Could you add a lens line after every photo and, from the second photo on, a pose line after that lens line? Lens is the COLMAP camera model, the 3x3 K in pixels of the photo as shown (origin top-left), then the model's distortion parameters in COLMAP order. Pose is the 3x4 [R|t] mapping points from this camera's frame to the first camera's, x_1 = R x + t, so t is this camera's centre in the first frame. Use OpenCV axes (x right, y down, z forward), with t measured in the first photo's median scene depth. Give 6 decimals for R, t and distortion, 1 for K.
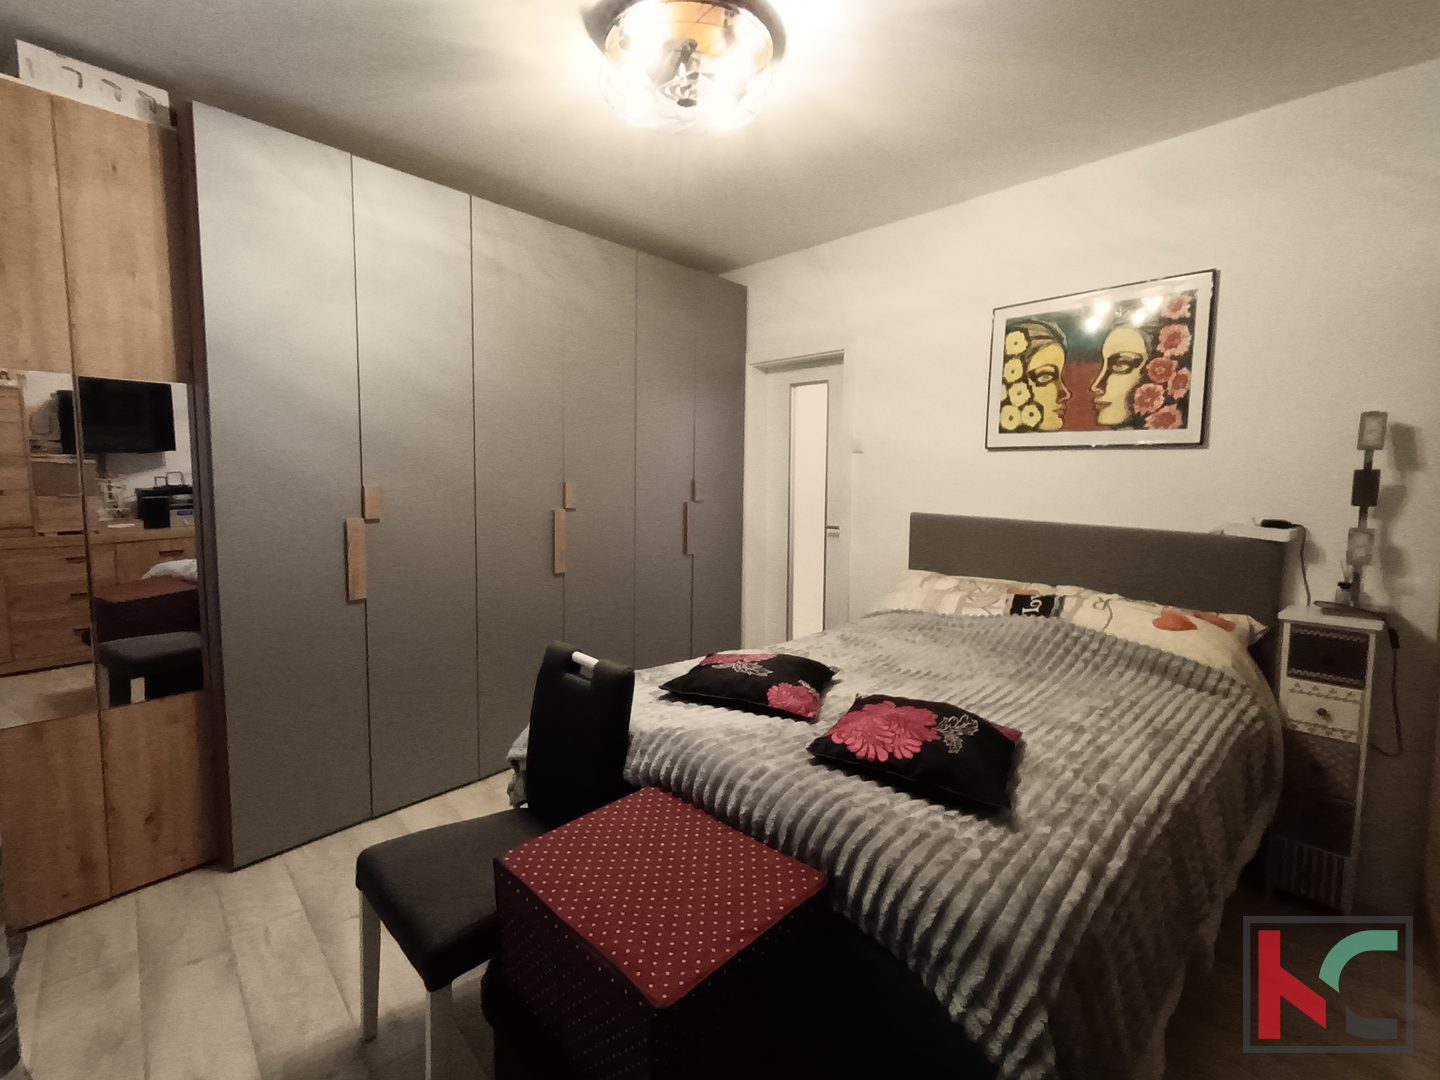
lens RADIAL K [[686.7, 0, 714.4], [0, 686.7, 530.4], [0, 0, 1]] dist [-0.000770, 0.000690]
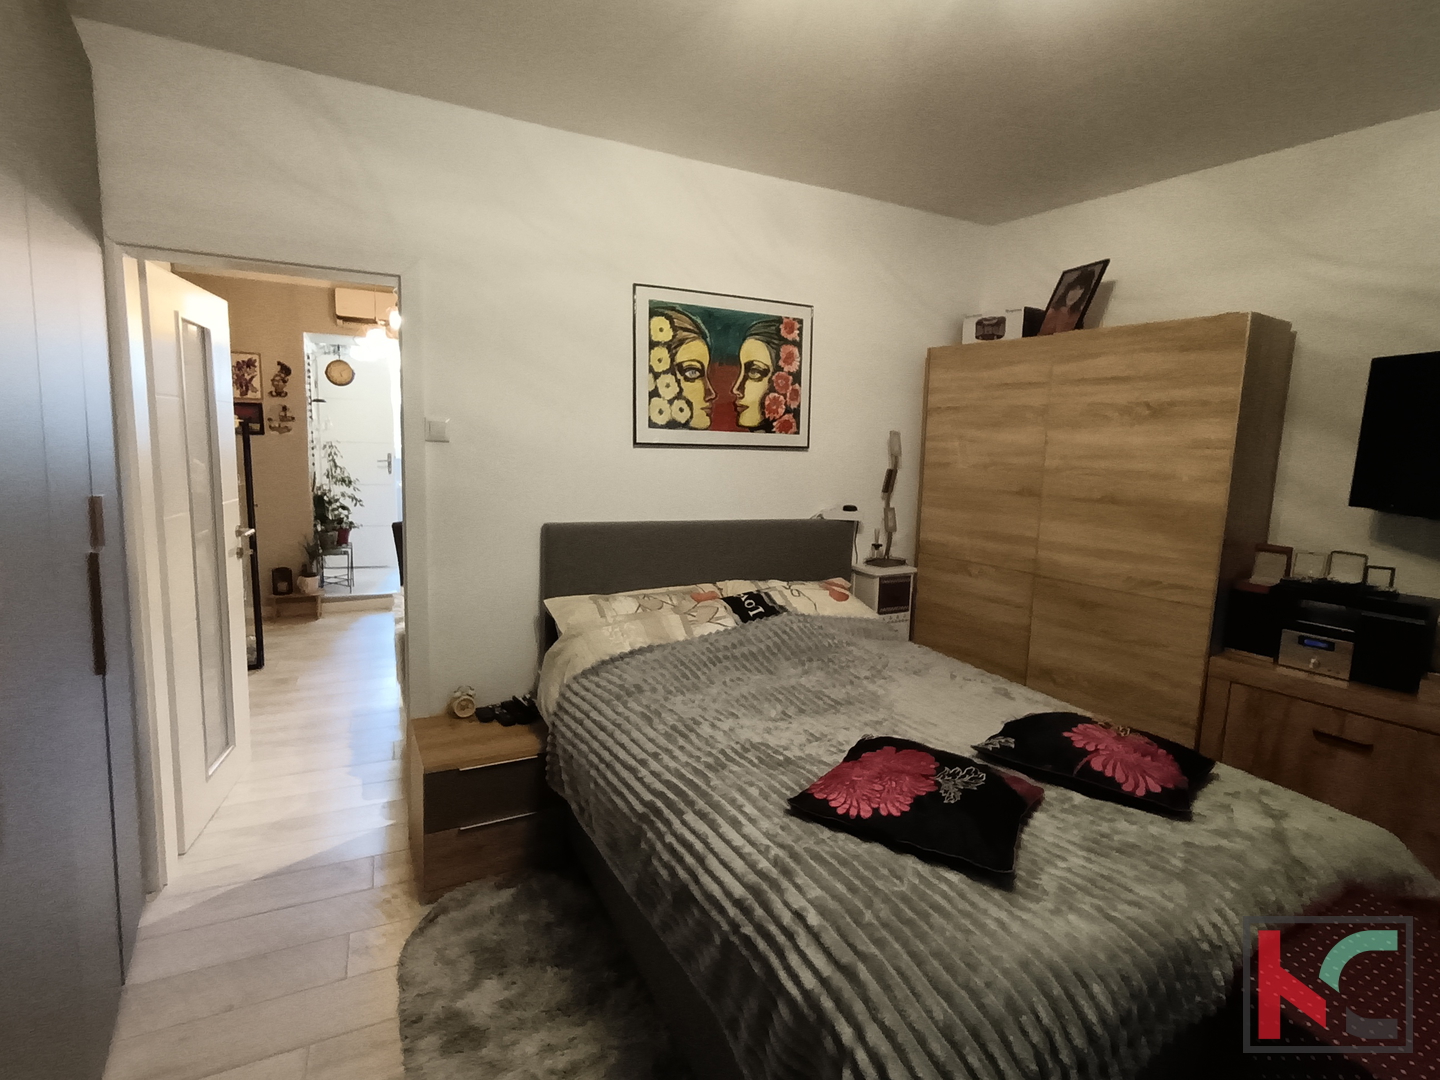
lens RADIAL K [[686.7, 0, 714.4], [0, 686.7, 530.4], [0, 0, 1]] dist [-0.000770, 0.000690]
pose [[0.264689, -0.117226, 0.957182, -0.500035], [0.064586, 0.992510, 0.103693, -0.109130], [-0.962169, 0.034375, 0.270277, 0.775778]]
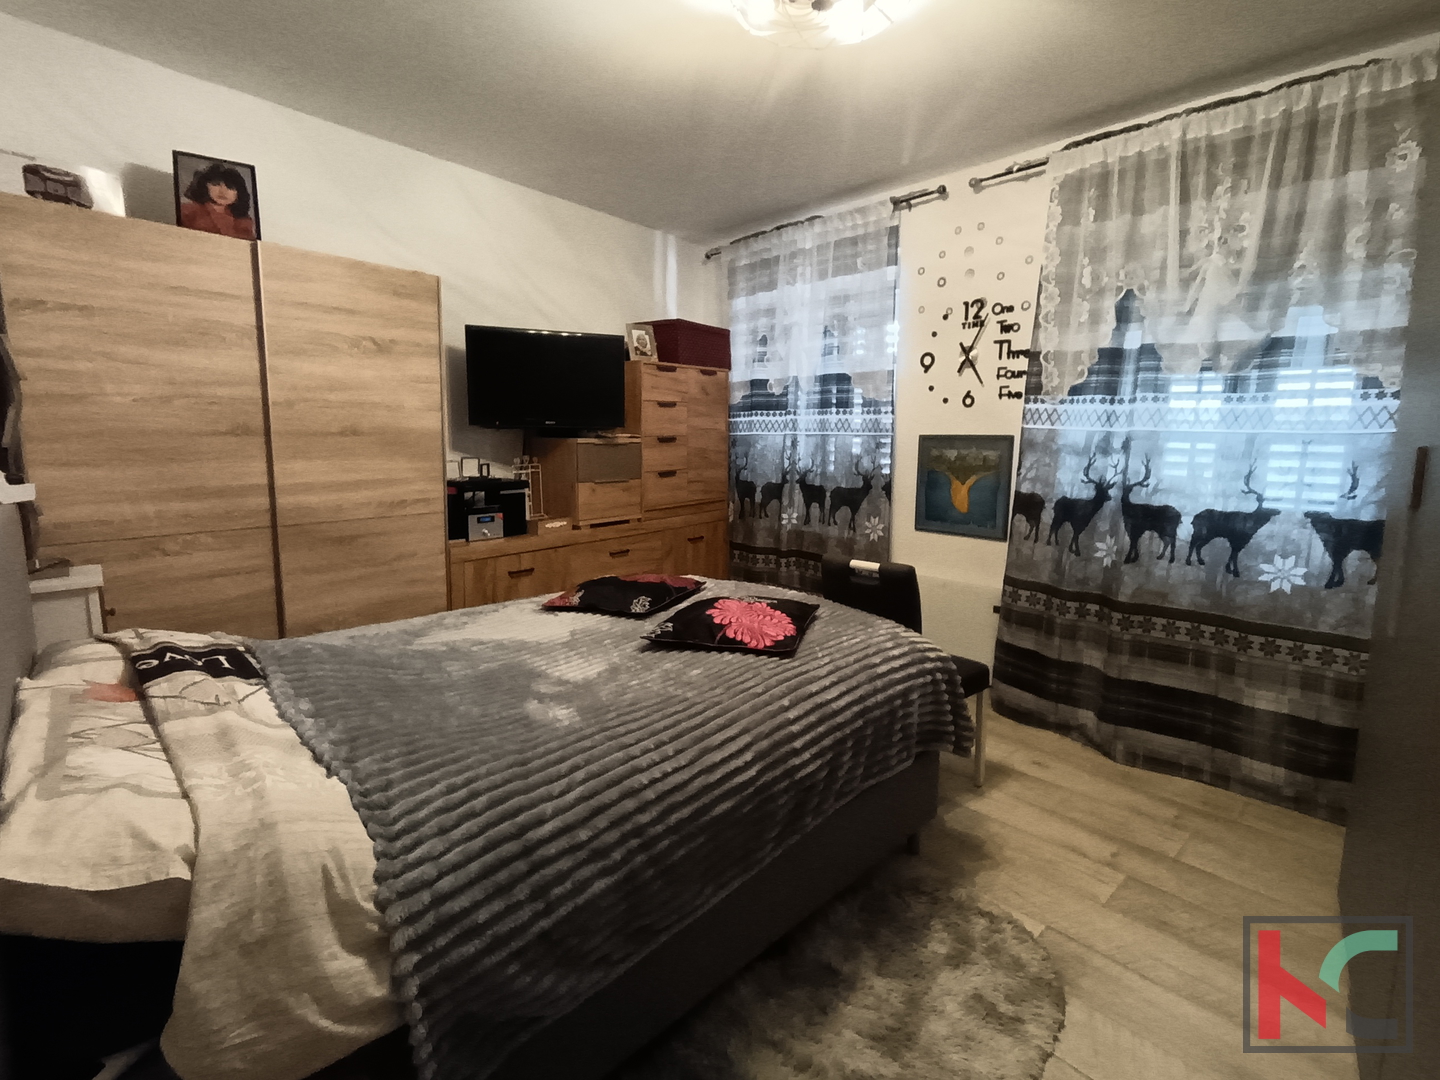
lens RADIAL K [[686.7, 0, 714.4], [0, 686.7, 530.4], [0, 0, 1]] dist [-0.000770, 0.000690]
pose [[-0.999747, -0.009946, -0.020187, 0.082198], [-0.014532, 0.970254, 0.241654, -0.123583], [0.017183, 0.241886, -0.970152, 1.498775]]
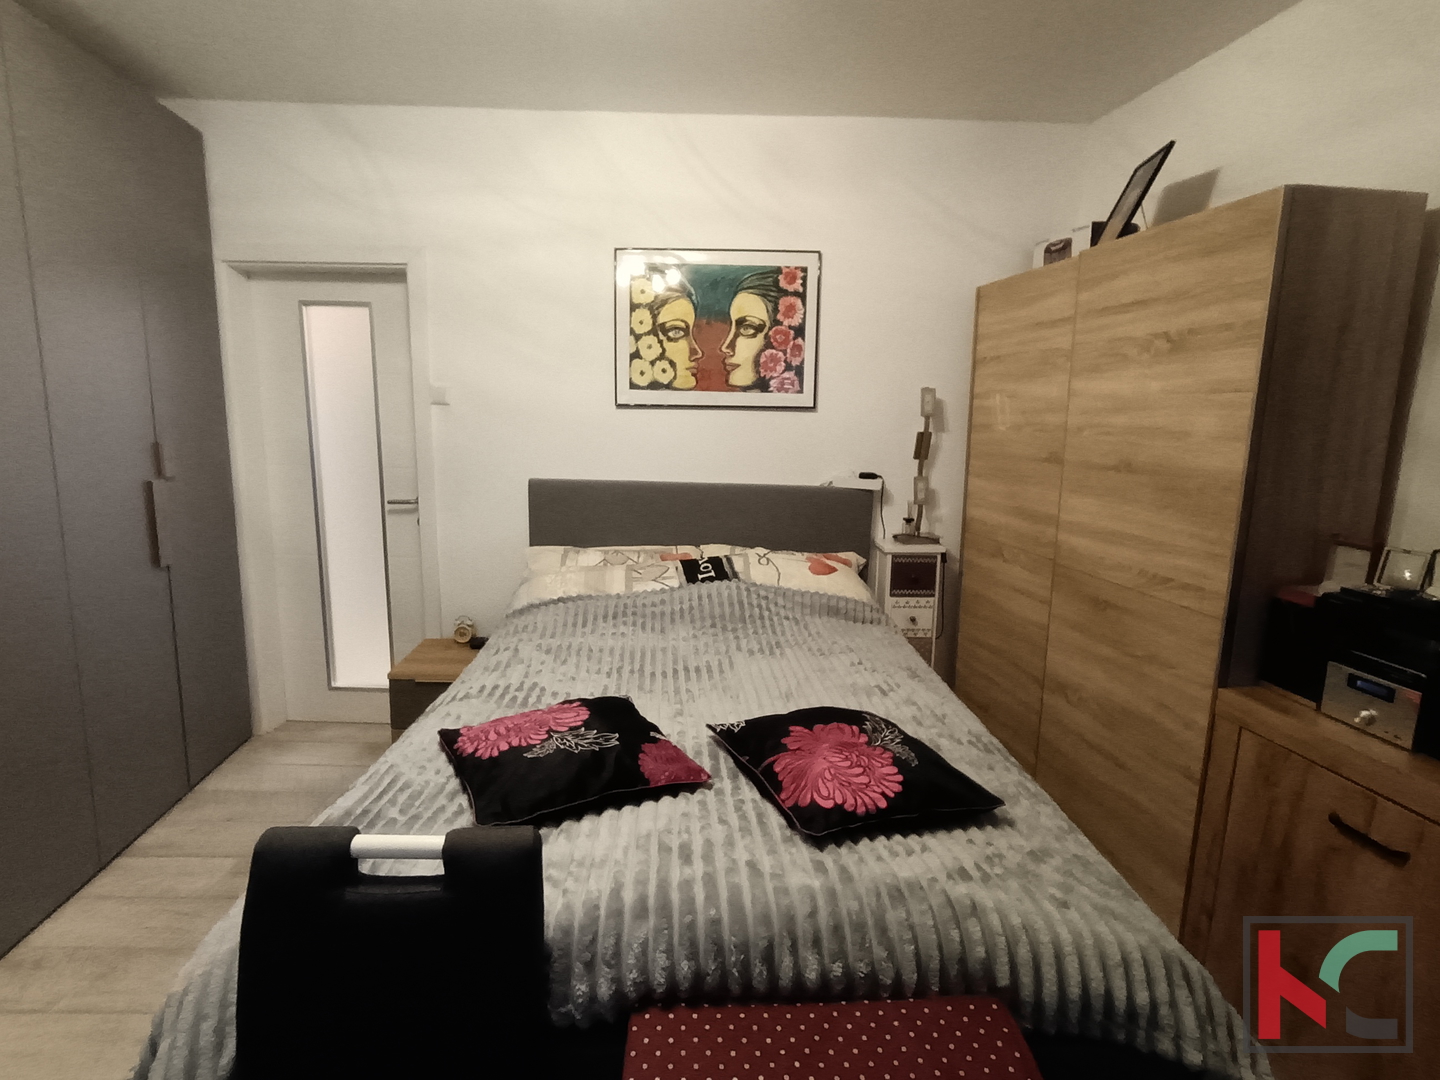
lens RADIAL K [[686.7, 0, 714.4], [0, 686.7, 530.4], [0, 0, 1]] dist [-0.000770, 0.000690]
pose [[0.651071, -0.116033, 0.750095, -0.257280], [0.055997, 0.992896, 0.104987, -0.049326], [-0.756948, -0.026351, 0.652943, 0.350221]]
